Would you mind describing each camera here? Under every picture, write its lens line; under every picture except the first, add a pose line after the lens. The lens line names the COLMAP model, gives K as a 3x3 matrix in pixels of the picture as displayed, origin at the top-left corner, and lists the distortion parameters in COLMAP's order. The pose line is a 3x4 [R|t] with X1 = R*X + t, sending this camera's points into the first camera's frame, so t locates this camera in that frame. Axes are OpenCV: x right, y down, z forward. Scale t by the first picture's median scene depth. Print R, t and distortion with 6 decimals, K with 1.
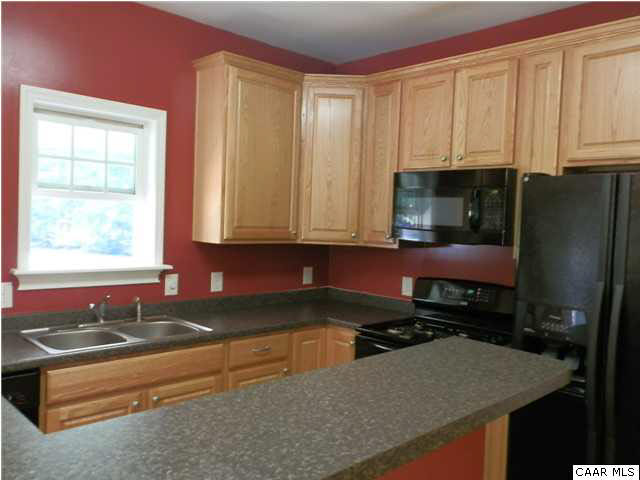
lens RADIAL K [[535.4, 0, 320.0], [0, 535.4, 240.0], [0, 0, 1]] dist [-0.000911, -0.001866]
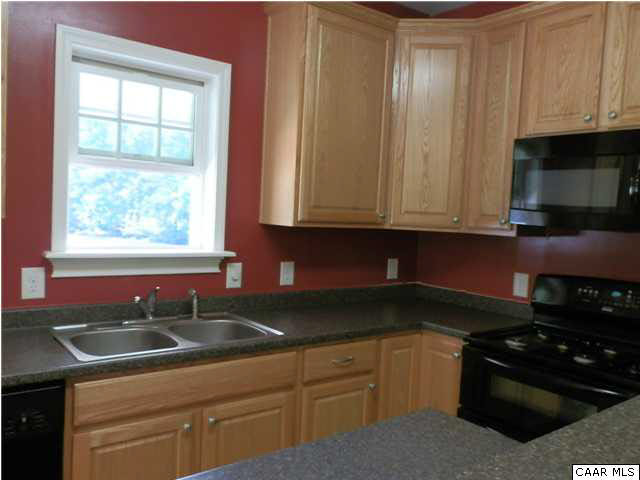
lens RADIAL K [[535.4, 0, 320.0], [0, 535.4, 240.0], [0, 0, 1]] dist [-0.000911, -0.001866]
pose [[0.993455, 0.018140, -0.112770, -0.054384], [-0.016853, 0.999782, 0.012355, 0.016714], [0.112970, -0.010374, 0.993544, 0.197070]]
